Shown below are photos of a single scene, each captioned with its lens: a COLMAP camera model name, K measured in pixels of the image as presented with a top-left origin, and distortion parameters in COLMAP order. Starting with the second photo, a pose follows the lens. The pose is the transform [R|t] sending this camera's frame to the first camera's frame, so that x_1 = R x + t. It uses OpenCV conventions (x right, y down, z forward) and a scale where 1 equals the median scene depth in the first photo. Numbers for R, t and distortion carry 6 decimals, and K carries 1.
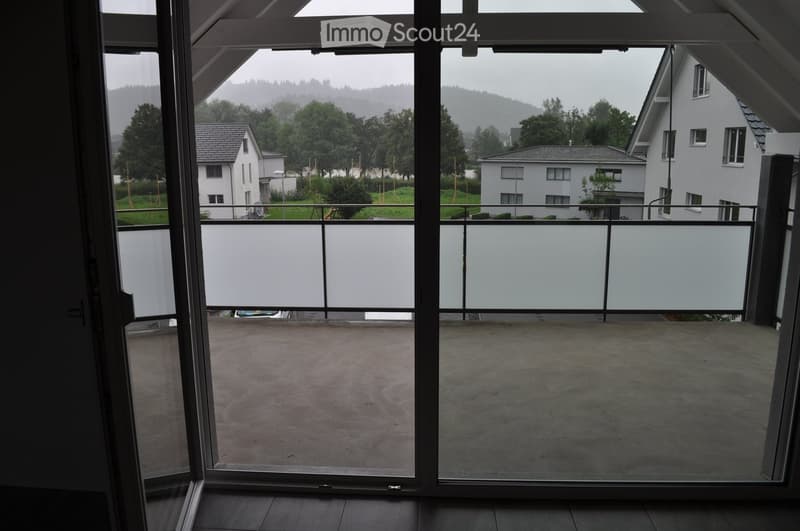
lens RADIAL K [[627.1, 0, 397.5], [0, 627.1, 265.8], [0, 0, 1]] dist [-0.089857, 0.014023]
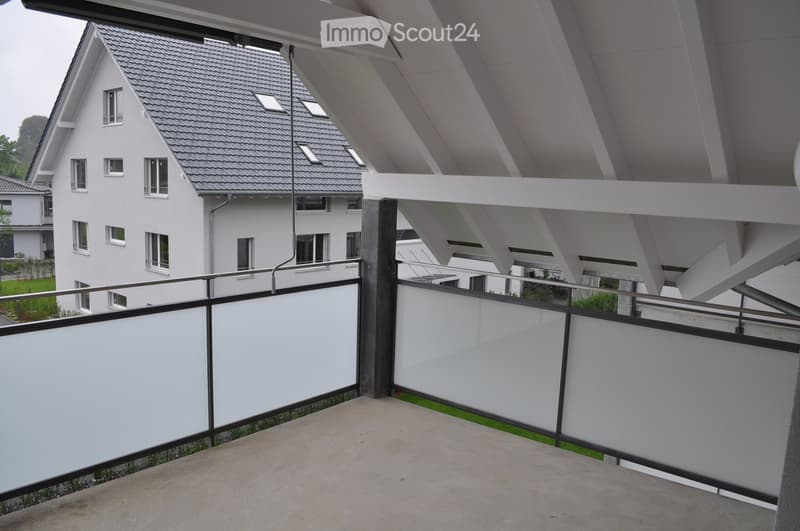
lens RADIAL K [[627.1, 0, 406.0], [0, 627.1, 267.3], [0, 0, 1]] dist [-0.089857, 0.014023]
pose [[0.591711, -0.081686, 0.802001, -0.013281], [0.115831, 0.993145, 0.015695, -0.018693], [-0.797785, 0.083610, 0.597117, 0.087463]]
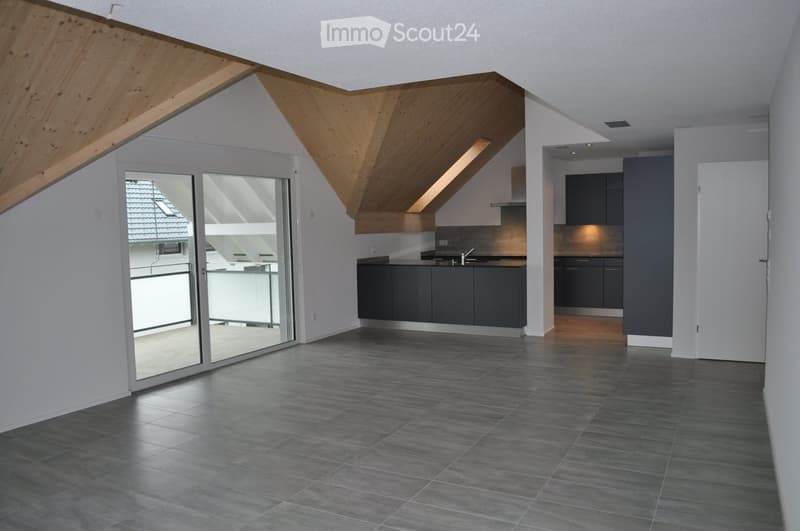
lens RADIAL K [[627.1, 0, 397.1], [0, 627.1, 266.9], [0, 0, 1]] dist [-0.089857, 0.014023]
pose [[0.417684, -0.063727, 0.906355, -0.179371], [0.189521, 0.981706, -0.018313, 0.014743], [-0.888607, 0.179422, 0.422120, -0.078049]]
